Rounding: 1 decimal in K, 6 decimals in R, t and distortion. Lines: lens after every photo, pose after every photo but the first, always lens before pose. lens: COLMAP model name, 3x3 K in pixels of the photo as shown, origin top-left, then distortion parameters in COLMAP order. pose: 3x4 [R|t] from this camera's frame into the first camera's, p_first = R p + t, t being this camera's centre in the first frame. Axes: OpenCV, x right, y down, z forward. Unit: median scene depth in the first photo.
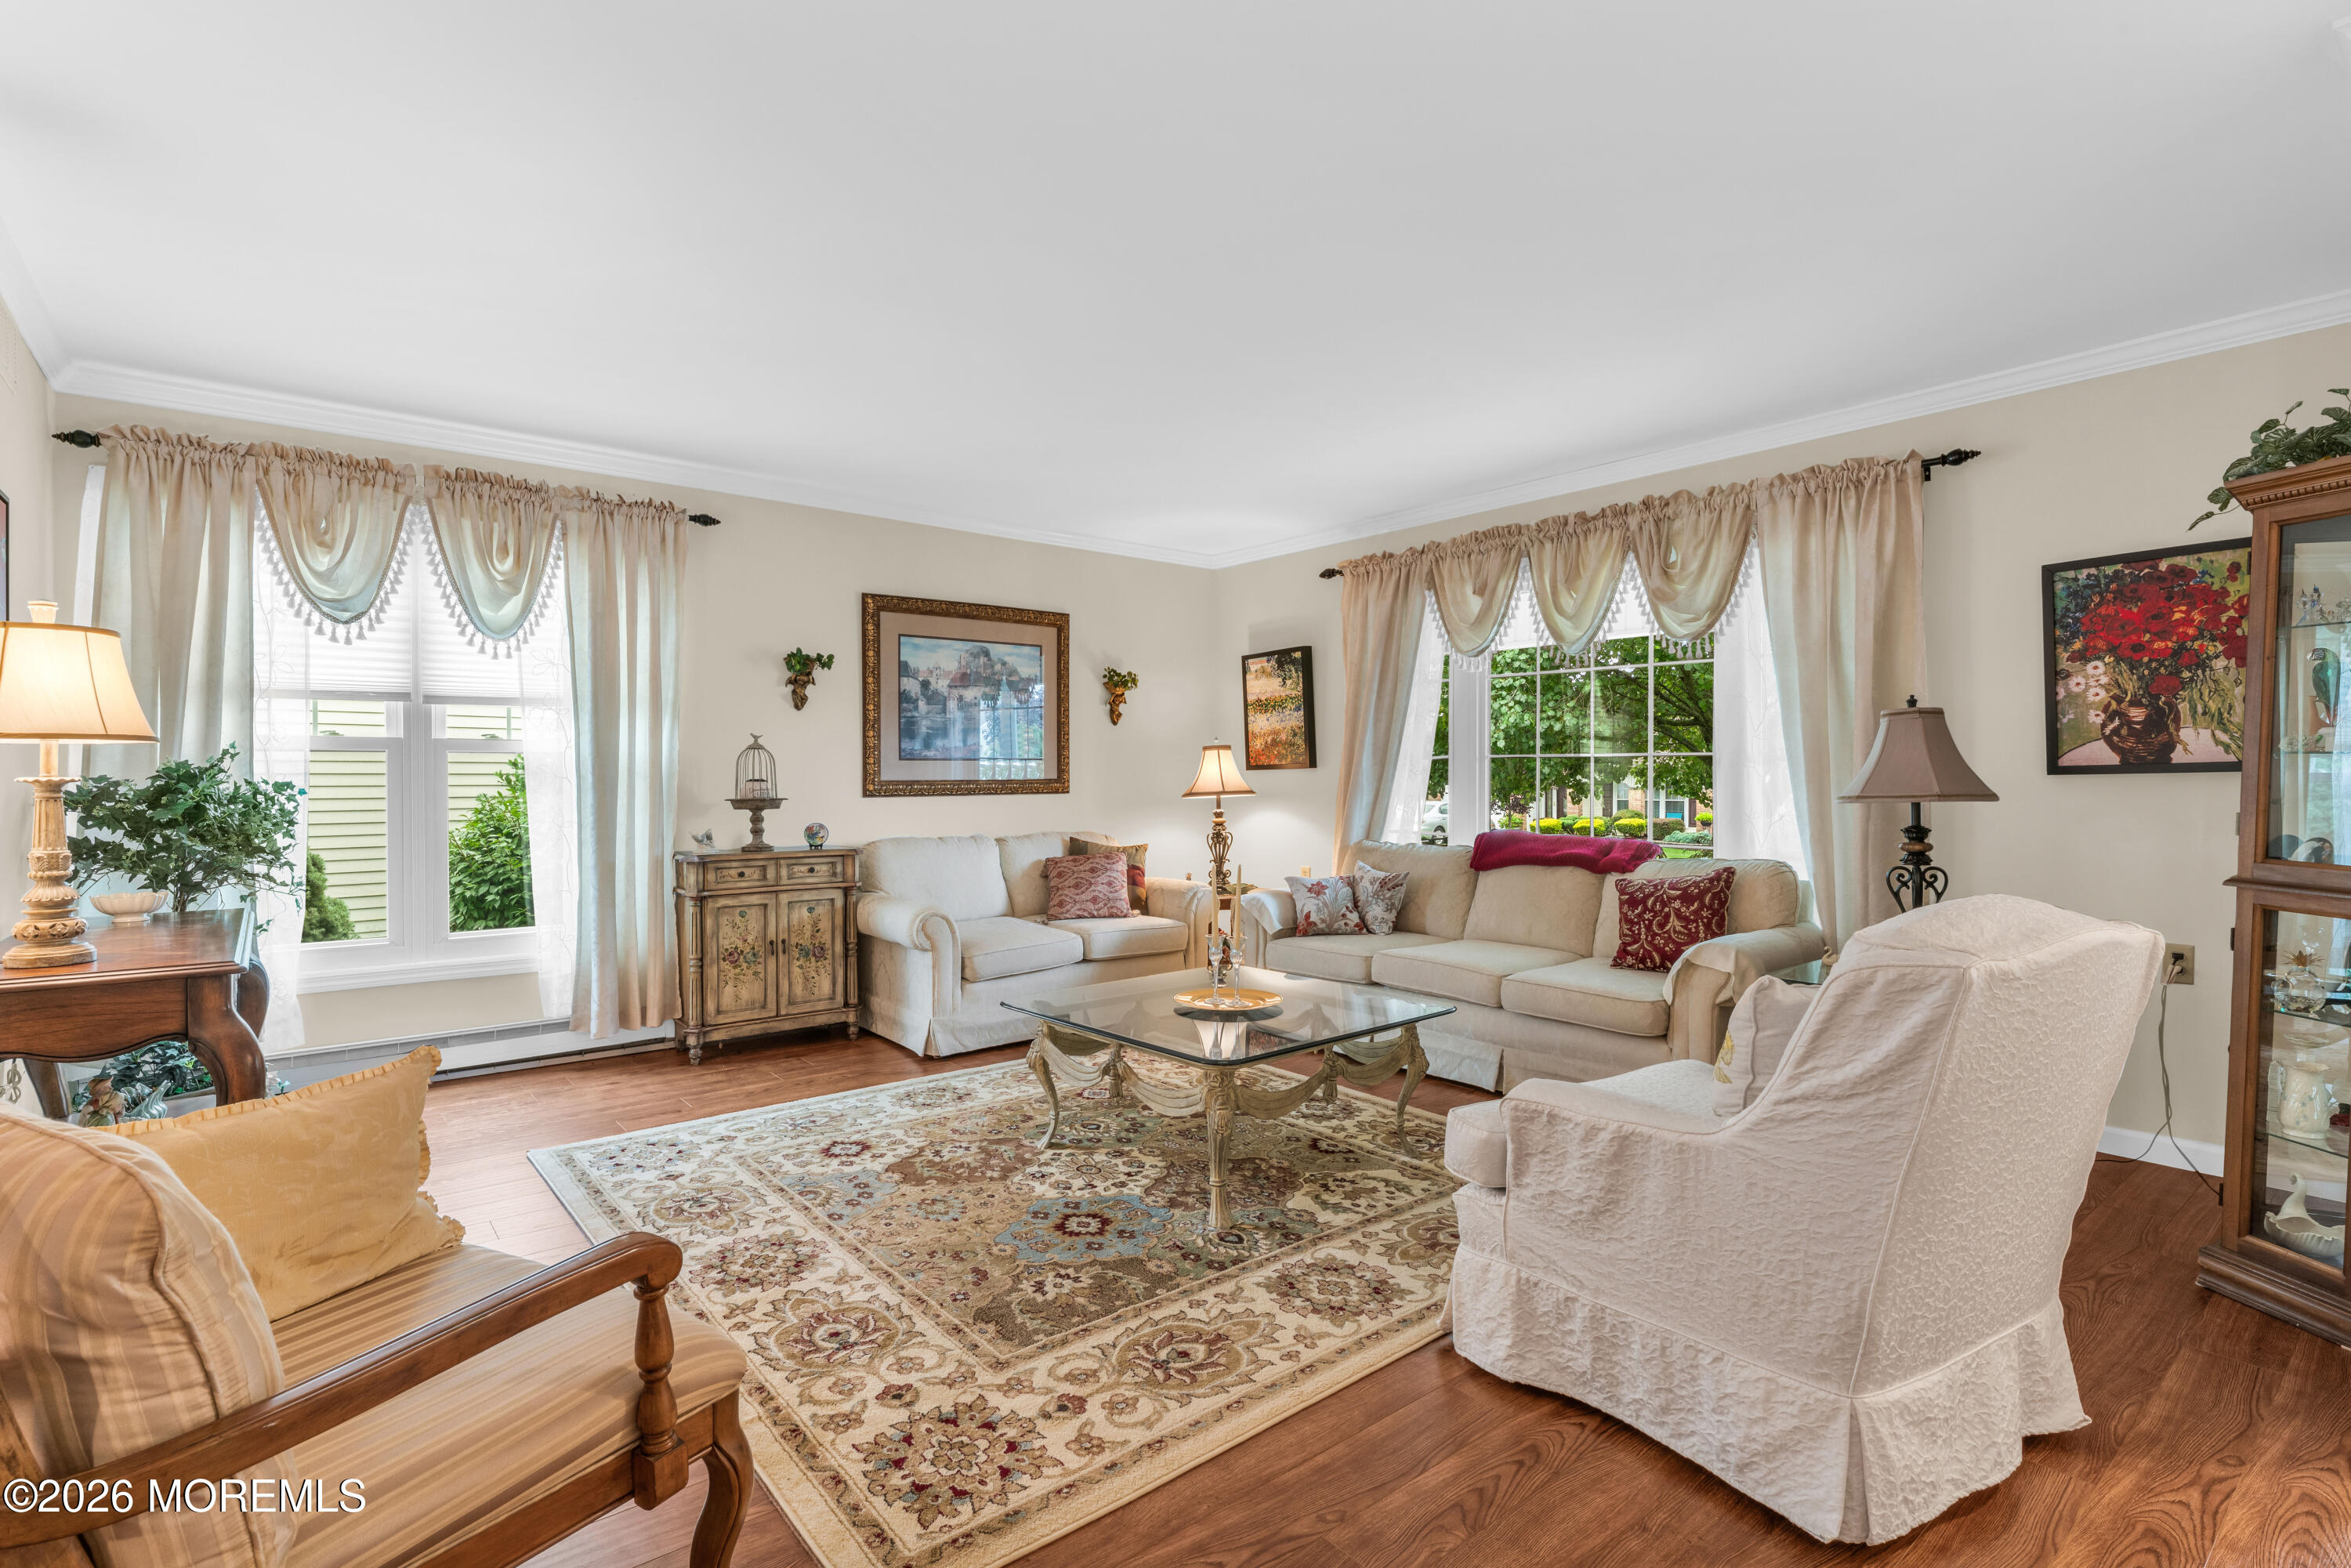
lens RADIAL K [[1115.1, 0, 1187.2], [0, 1115.1, 793.5], [0, 0, 1]] dist [-0.003909, -0.000389]
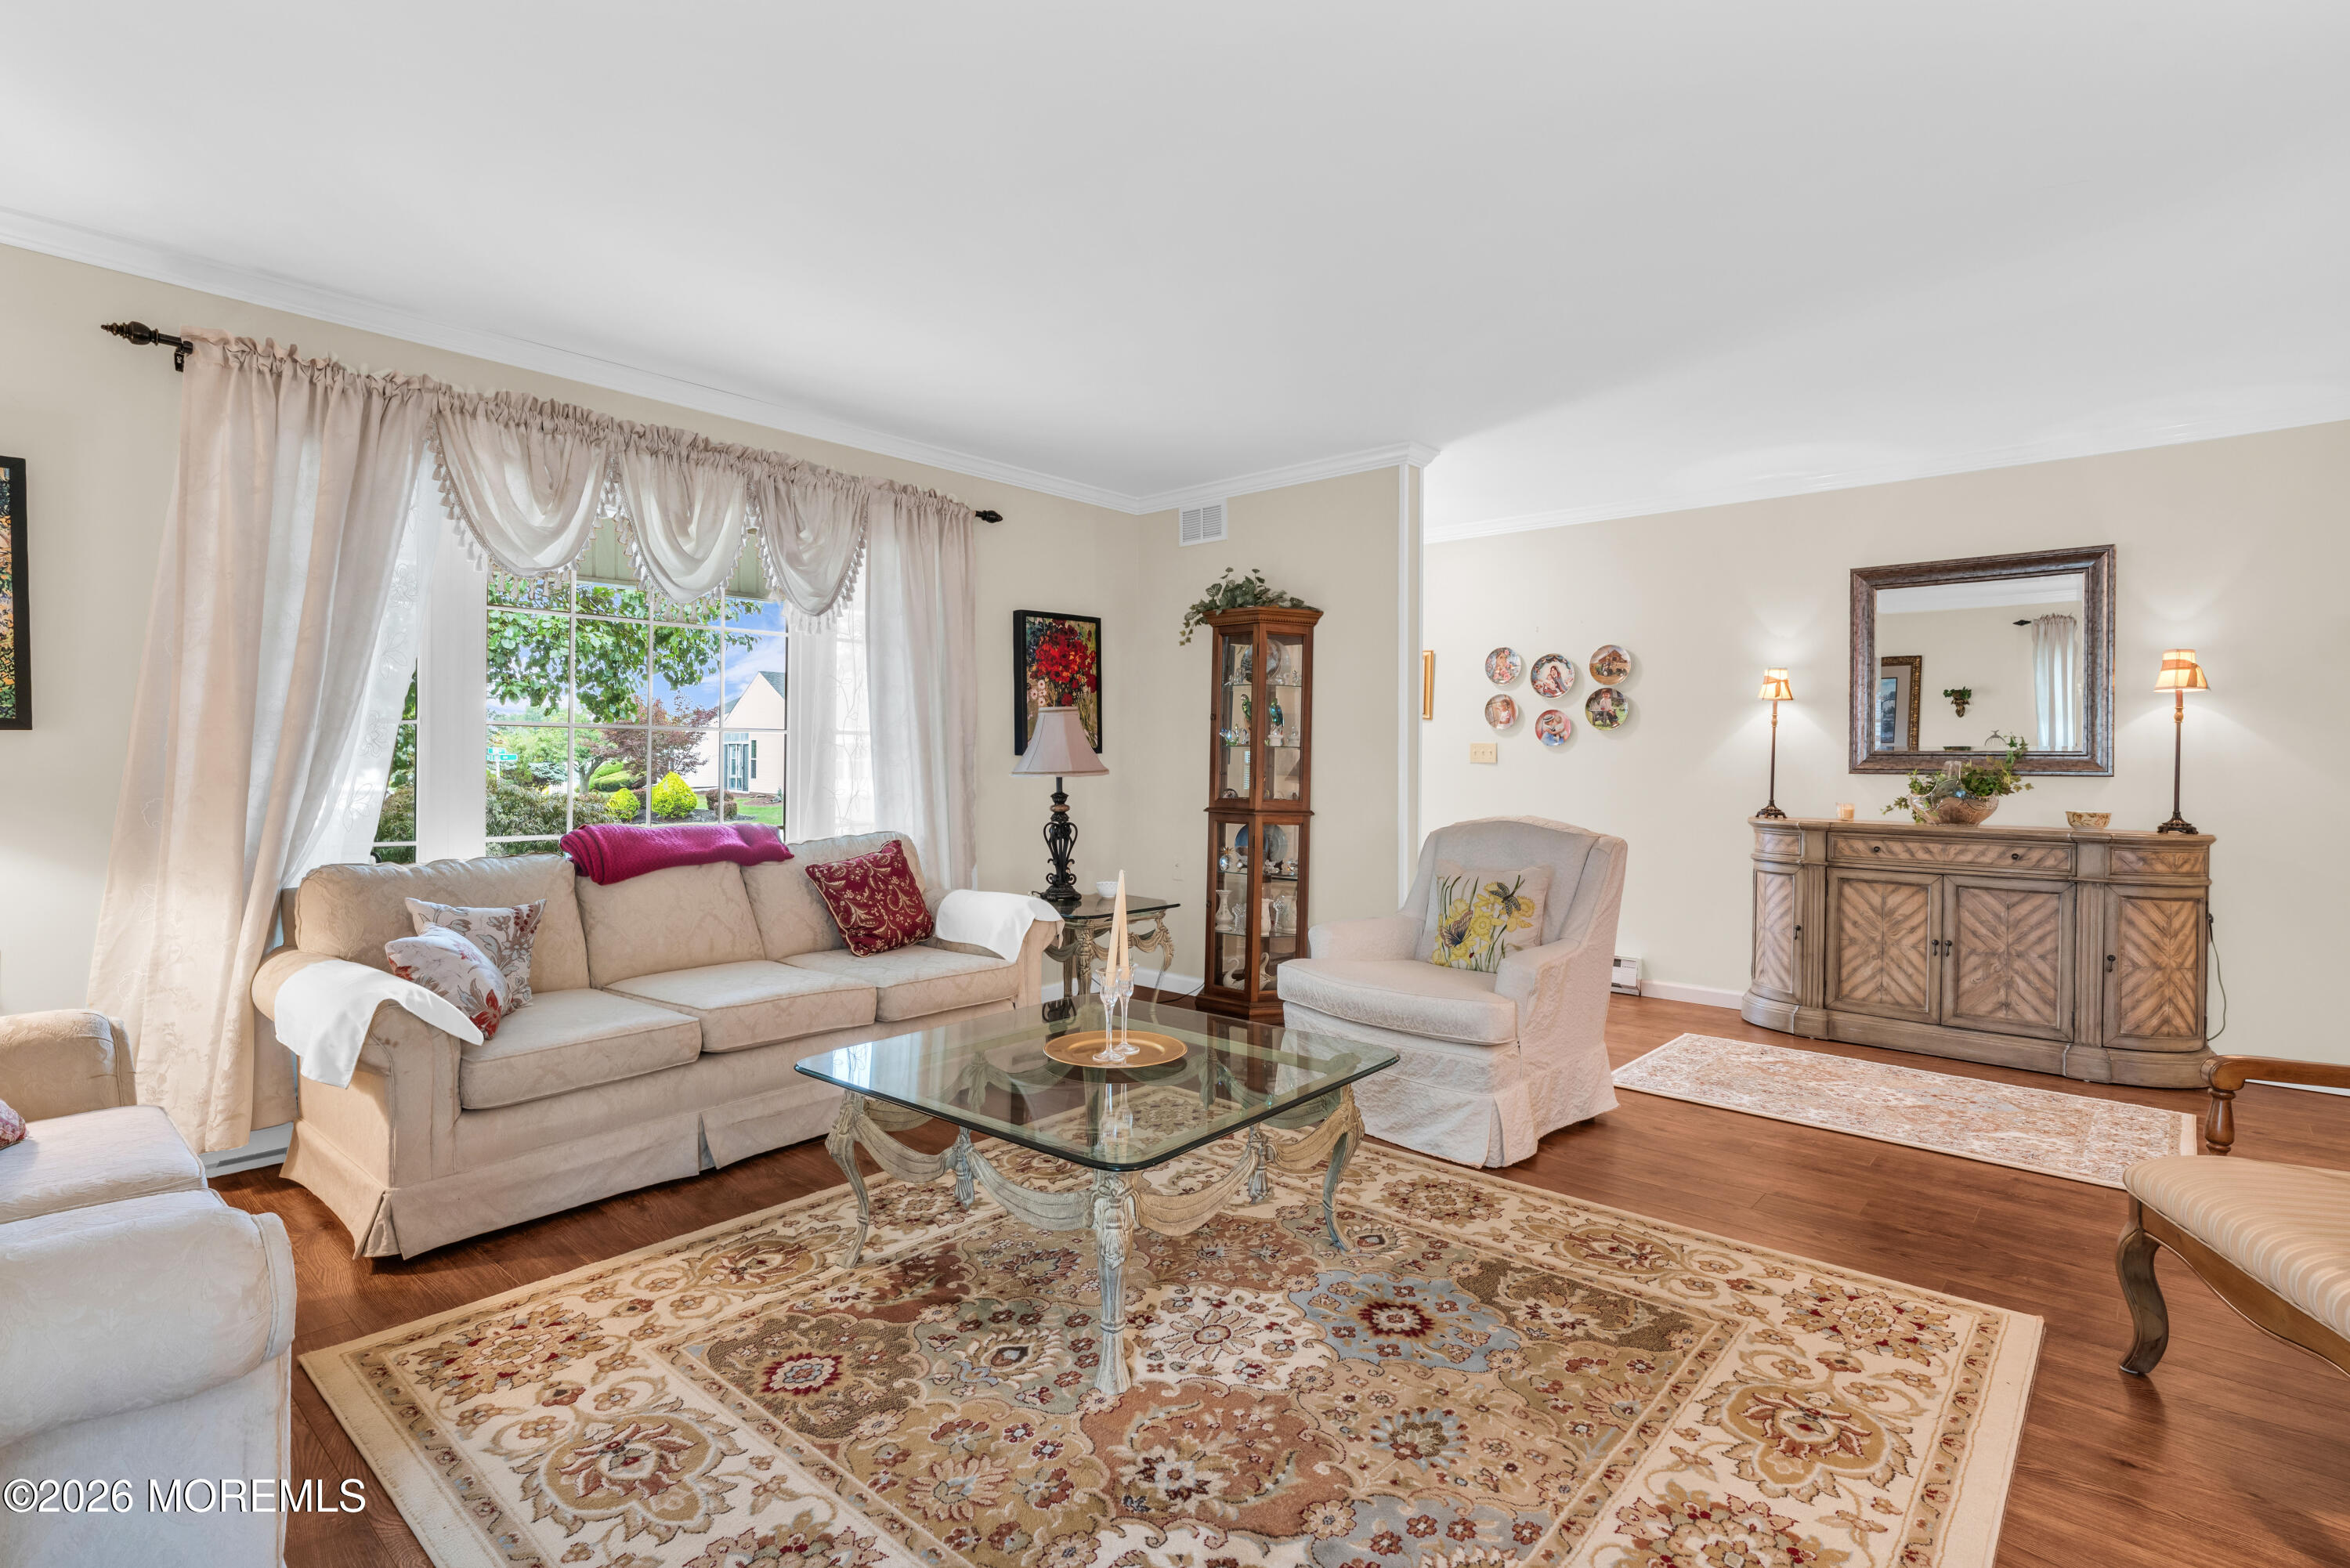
lens RADIAL K [[1114.5, 0, 1185.5], [0, 1114.5, 758.3], [0, 0, 1]] dist [-0.003909, -0.000389]
pose [[-0.150628, 0.002212, 0.988588, -0.858324], [0.012017, 0.999928, -0.000407, -0.012697], [-0.988517, 0.011819, -0.150644, 1.269803]]
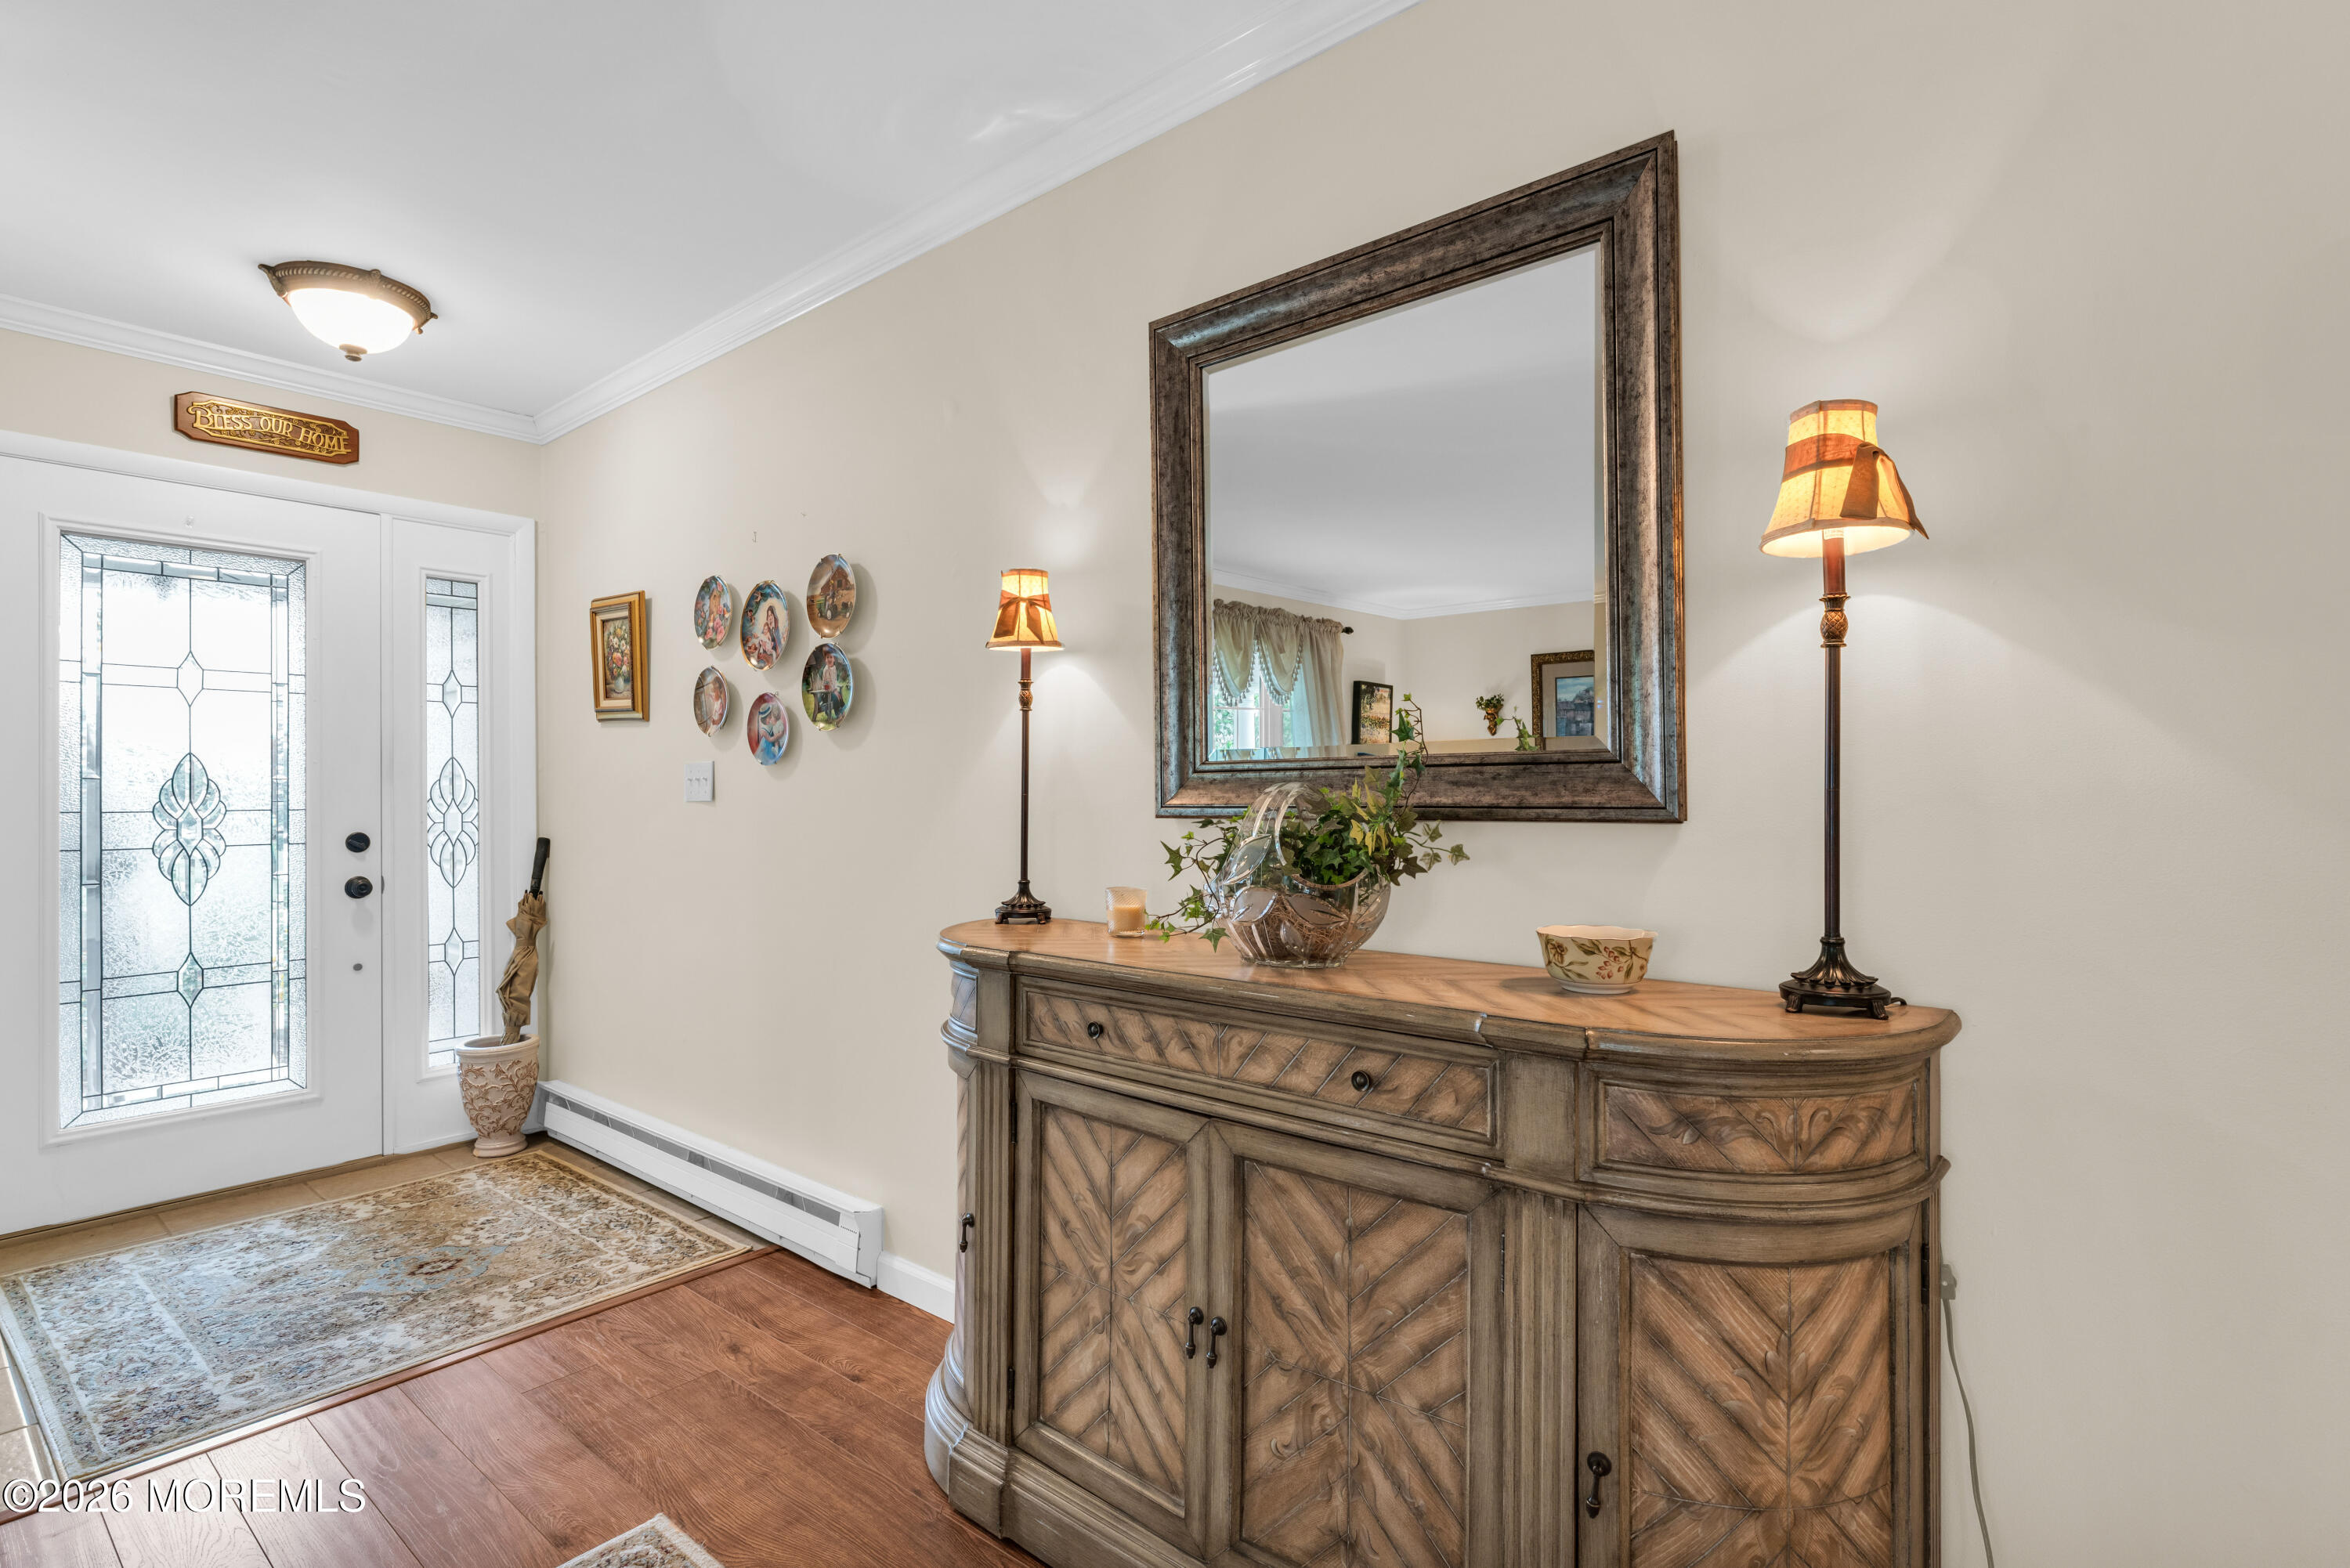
lens RADIAL K [[1114.5, 0, 1174.9], [0, 1114.5, 785.0], [0, 0, 1]] dist [-0.003909, -0.000389]
pose [[-0.198385, 0.013503, 0.980031, -0.470437], [0.023549, 0.999682, -0.009007, -0.003208], [-0.979841, 0.021292, -0.198640, 0.746800]]
